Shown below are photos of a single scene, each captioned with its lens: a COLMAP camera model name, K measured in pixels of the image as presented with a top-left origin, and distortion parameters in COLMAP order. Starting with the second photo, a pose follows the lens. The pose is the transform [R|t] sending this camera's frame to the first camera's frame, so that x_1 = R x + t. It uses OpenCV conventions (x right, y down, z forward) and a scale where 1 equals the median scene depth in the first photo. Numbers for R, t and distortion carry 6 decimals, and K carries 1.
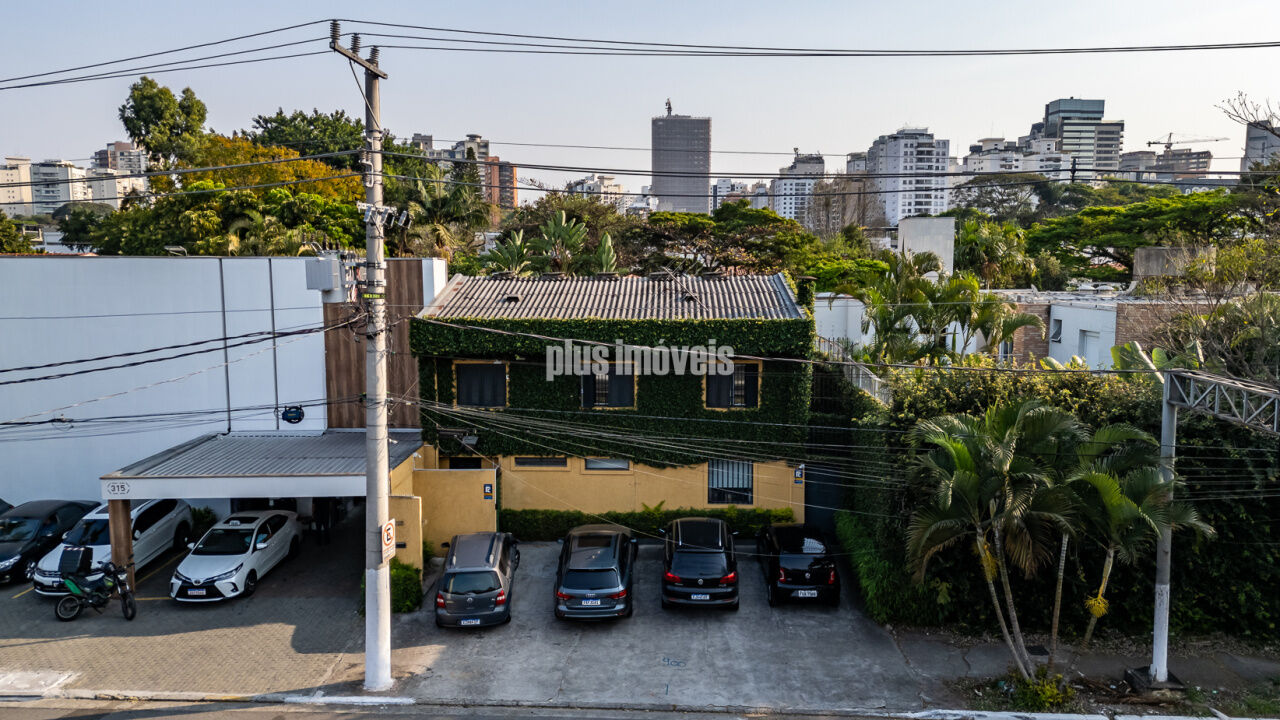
lens RADIAL K [[883.1, 0, 645.0], [0, 883.1, 356.6], [0, 0, 1]] dist [0.040815, -0.002012]
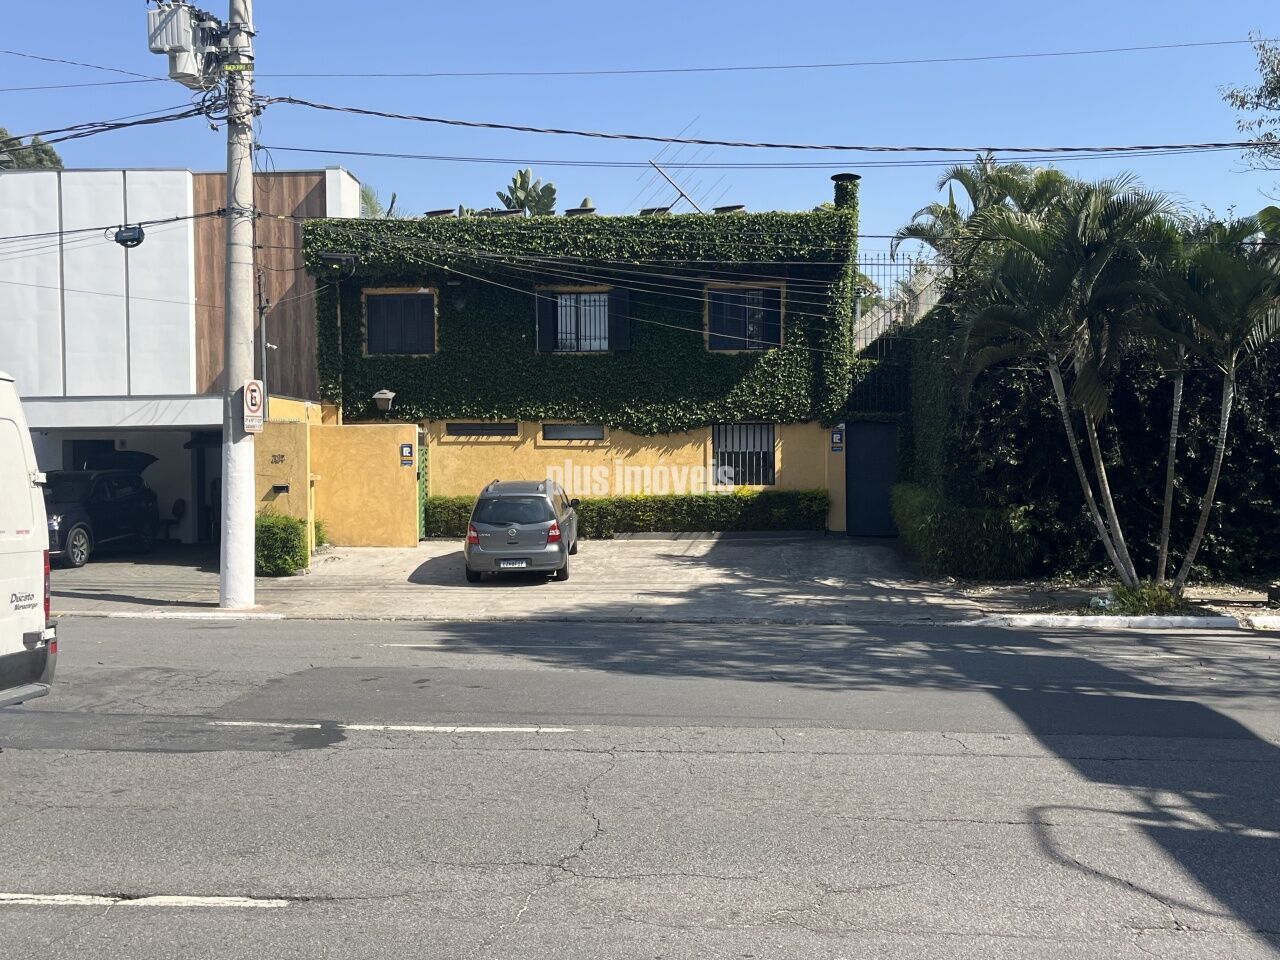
lens RADIAL K [[1253.5, 0, 638.2], [0, 1253.5, 504.1], [0, 0, 1]] dist [0.029567, 0.000000]
pose [[0.999358, 0.000982, -0.035825, 0.048295], [-0.003466, 0.997586, -0.069351, 0.254288], [0.035671, 0.069431, 0.996949, -0.017323]]
